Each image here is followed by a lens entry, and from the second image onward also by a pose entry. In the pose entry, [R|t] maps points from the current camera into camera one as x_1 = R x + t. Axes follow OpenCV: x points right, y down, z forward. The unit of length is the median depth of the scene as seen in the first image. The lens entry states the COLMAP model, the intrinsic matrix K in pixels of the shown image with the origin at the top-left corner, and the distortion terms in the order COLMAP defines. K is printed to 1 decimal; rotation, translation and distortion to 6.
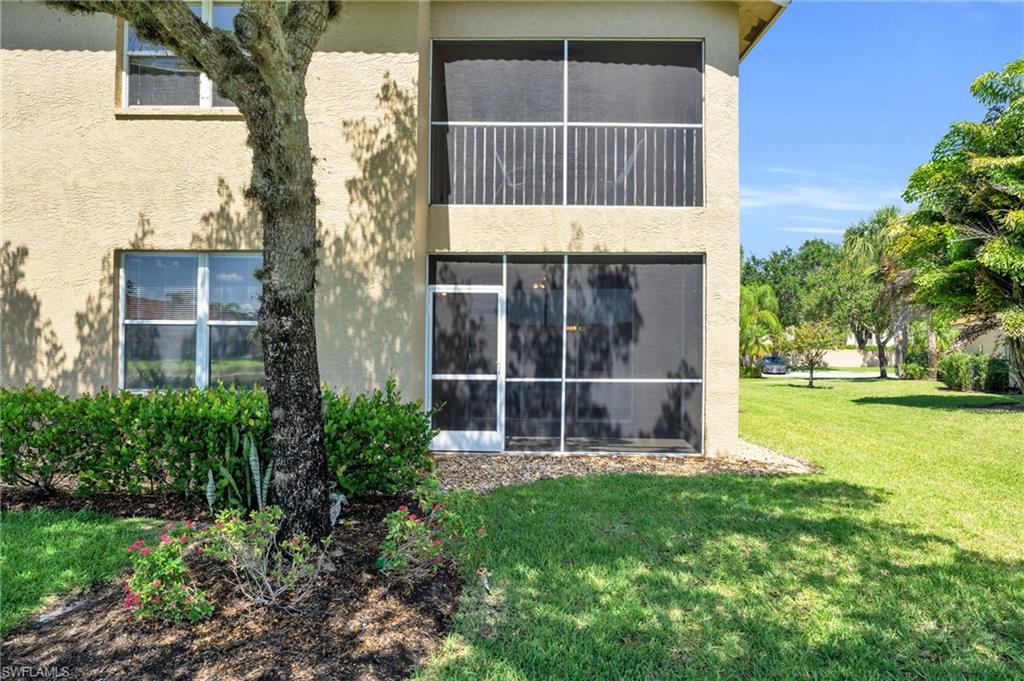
lens RADIAL K [[644.6, 0, 512.0], [0, 644.6, 340.5], [0, 0, 1]] dist [-0.003415, 0.000410]
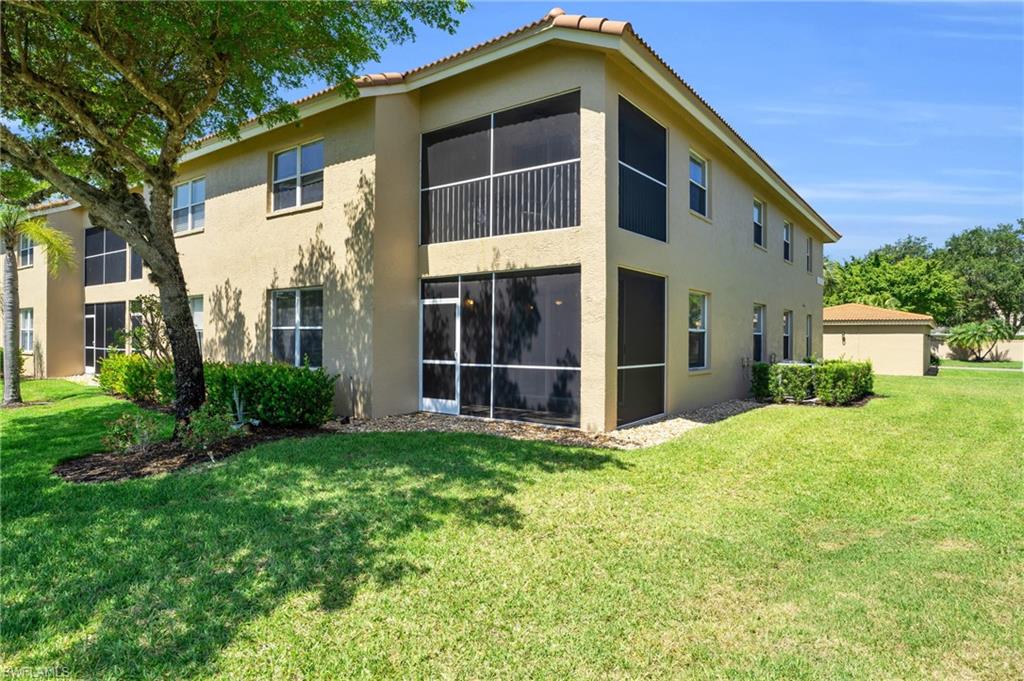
lens RADIAL K [[590.6, 0, 512.0], [0, 590.6, 340.5], [0, 0, 1]] dist [0.002949, -0.000014]
pose [[0.806470, -0.003297, -0.591266, 0.850410], [-0.002088, 0.999962, -0.008425, 0.019990], [0.591272, 0.008030, 0.806432, 0.026683]]
